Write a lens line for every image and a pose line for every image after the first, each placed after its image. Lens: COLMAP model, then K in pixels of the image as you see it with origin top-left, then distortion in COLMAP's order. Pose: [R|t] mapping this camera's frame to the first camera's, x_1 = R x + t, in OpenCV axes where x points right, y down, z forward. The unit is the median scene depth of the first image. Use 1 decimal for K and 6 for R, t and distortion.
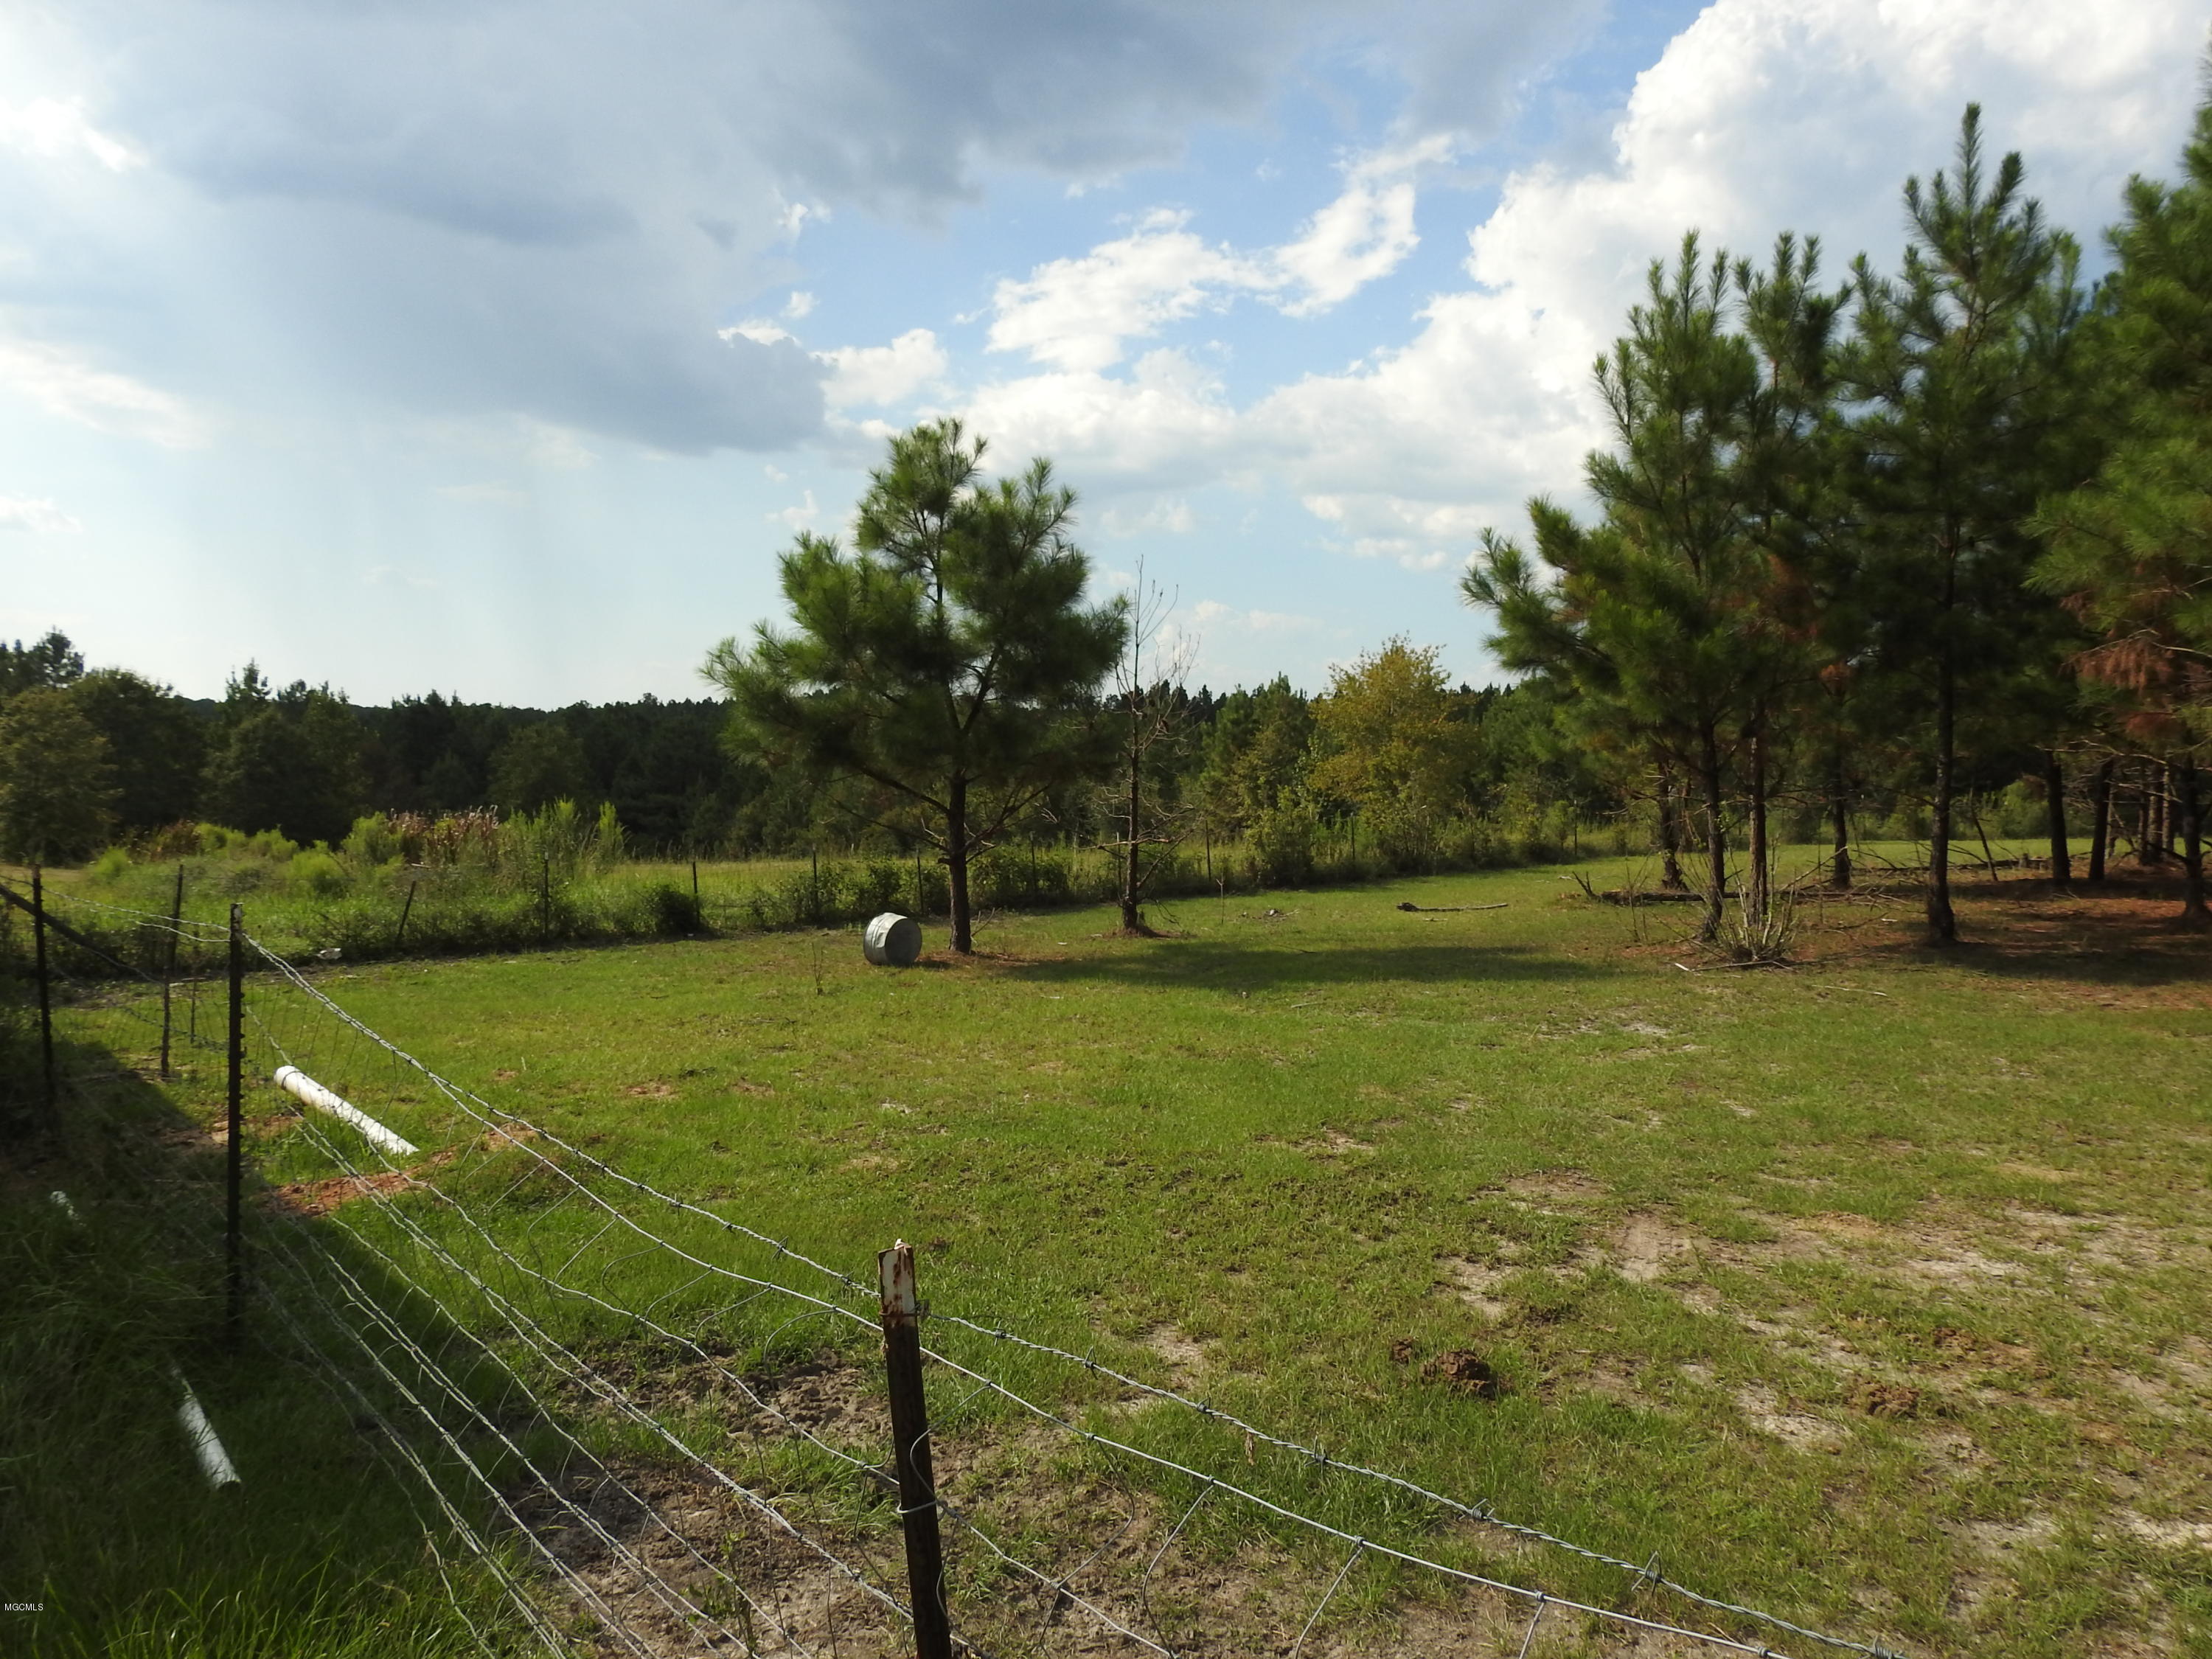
lens RADIAL K [[1593.7, 0, 1108.0], [0, 1593.7, 840.0], [0, 0, 1]] dist [0.001400, -0.000273]
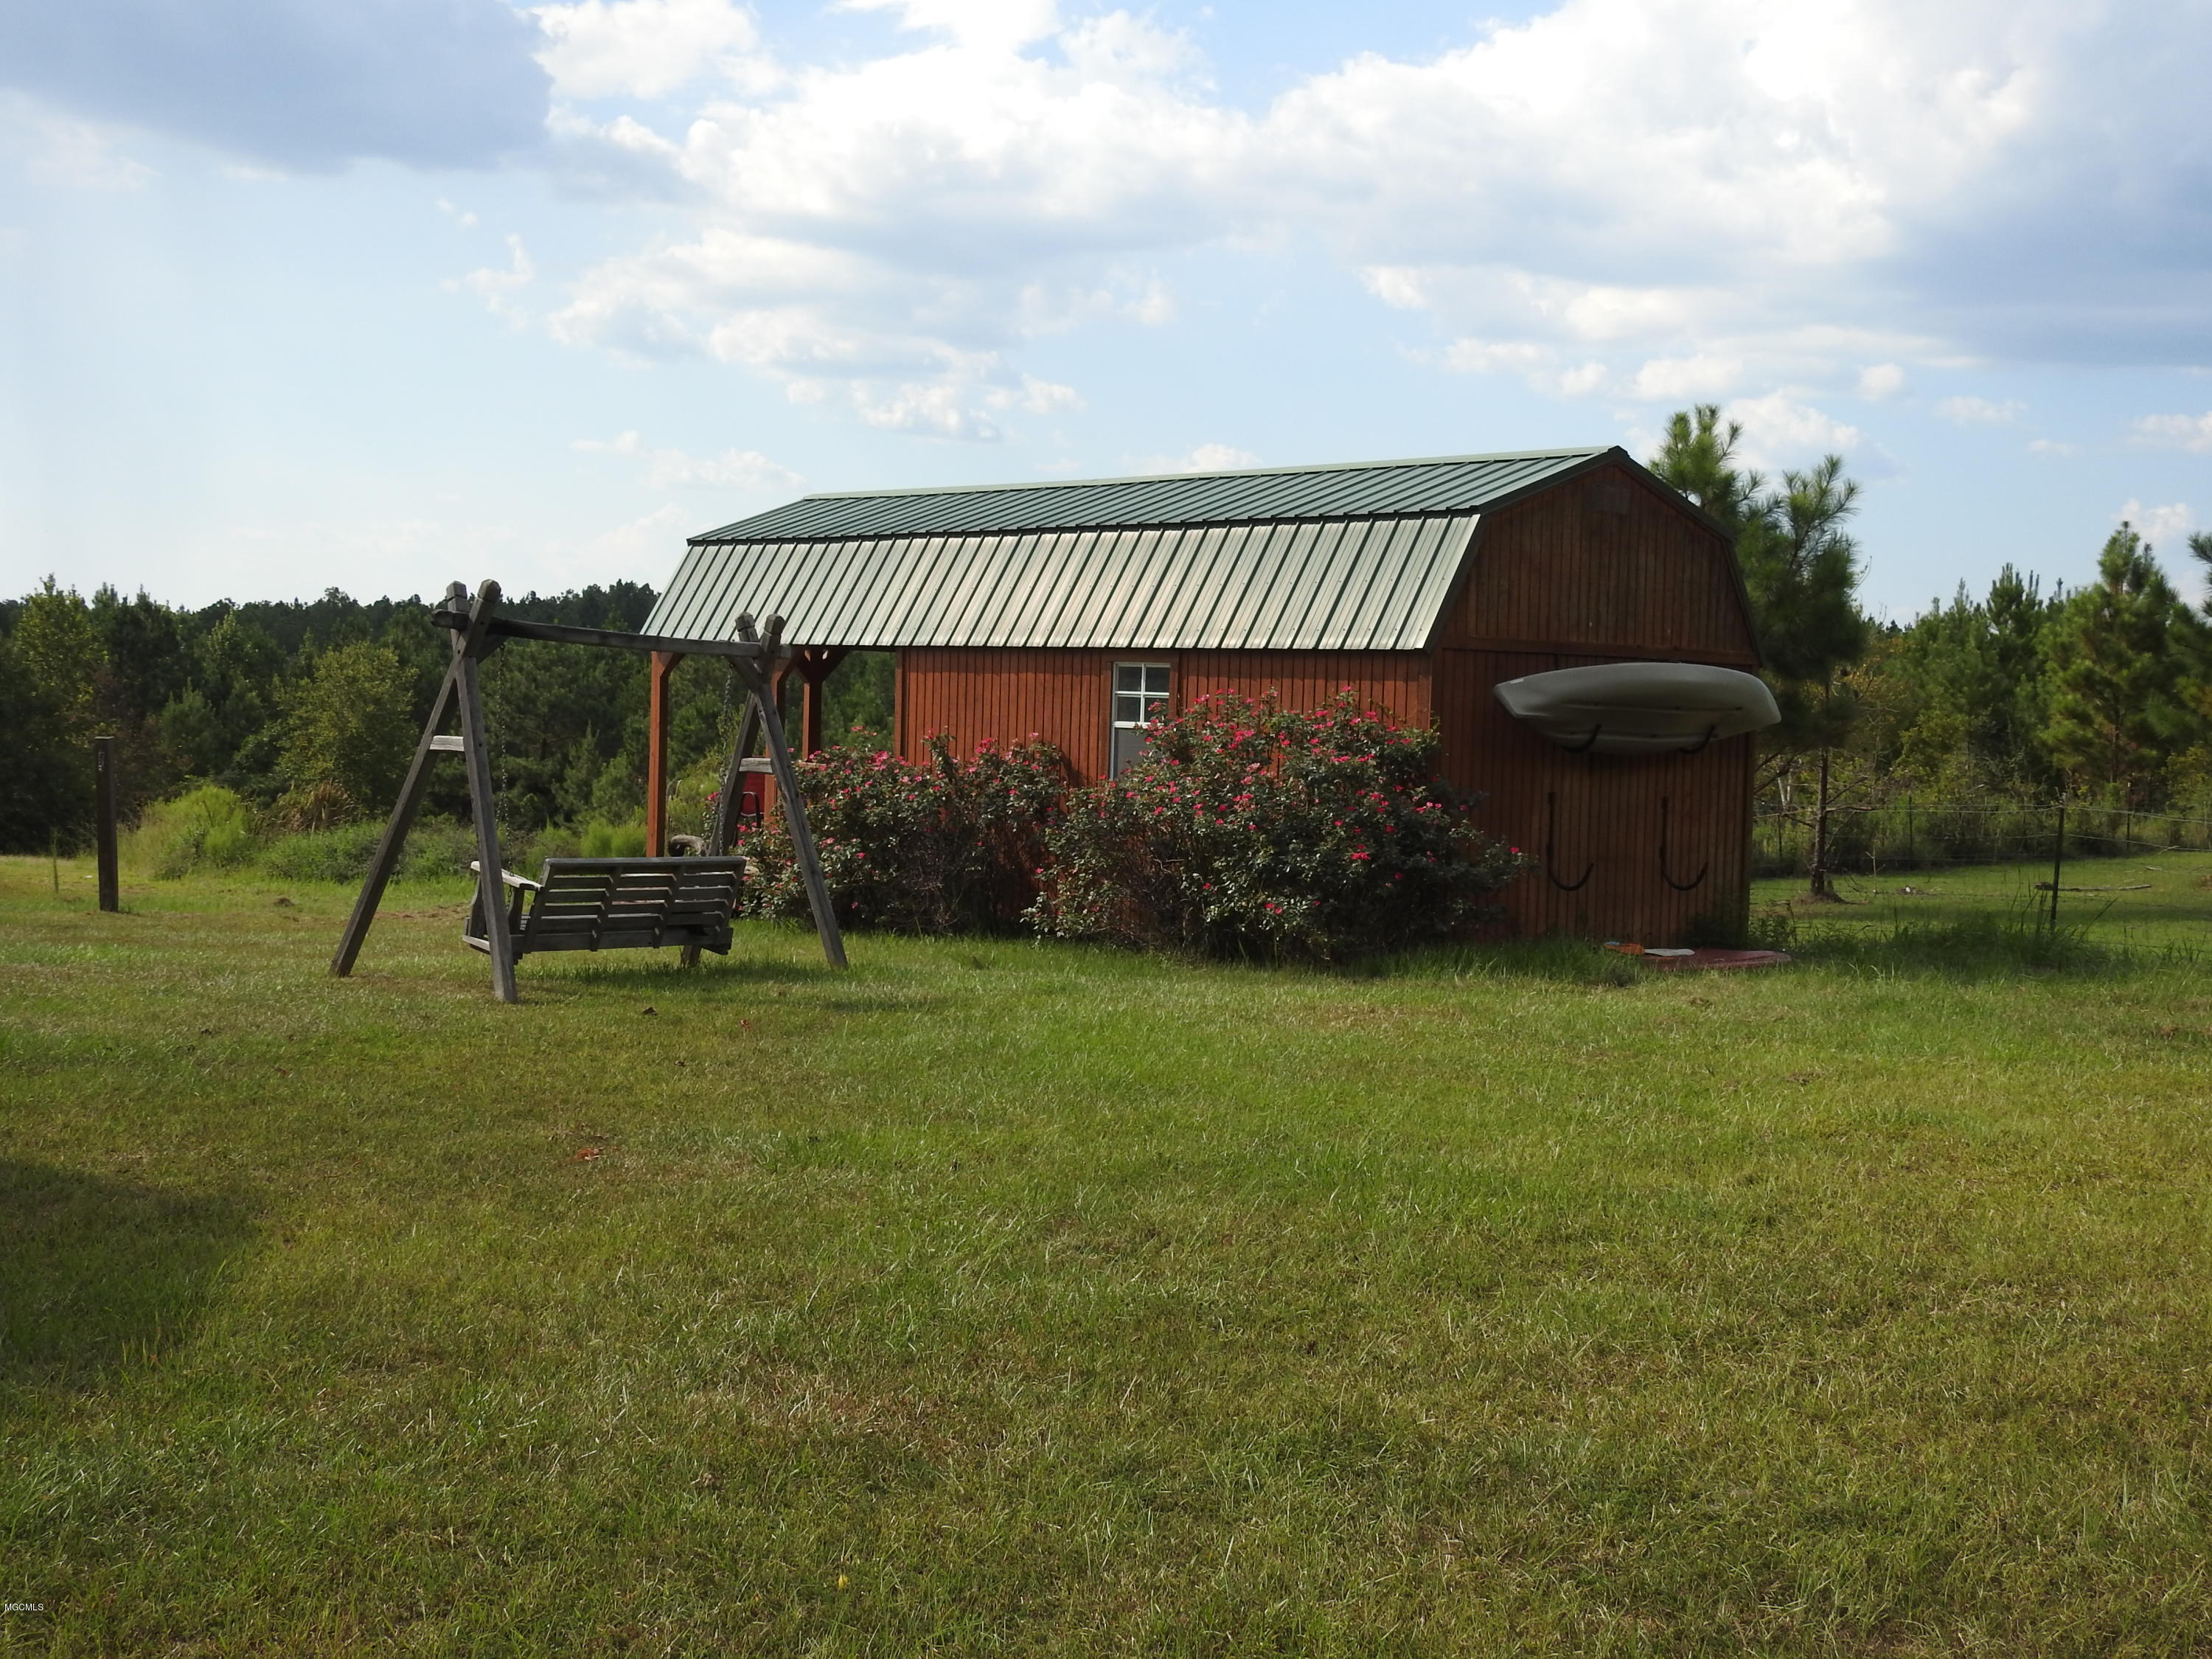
lens RADIAL K [[2721.0, 0, 1116.1], [0, 2721.0, 840.1], [0, 0, 1]] dist [0.013782, 0.000000]
pose [[0.998897, 0.009826, 0.045917, -0.555561], [-0.009822, 0.999952, -0.000313, 0.025445], [-0.045918, -0.000138, 0.998945, -0.754131]]
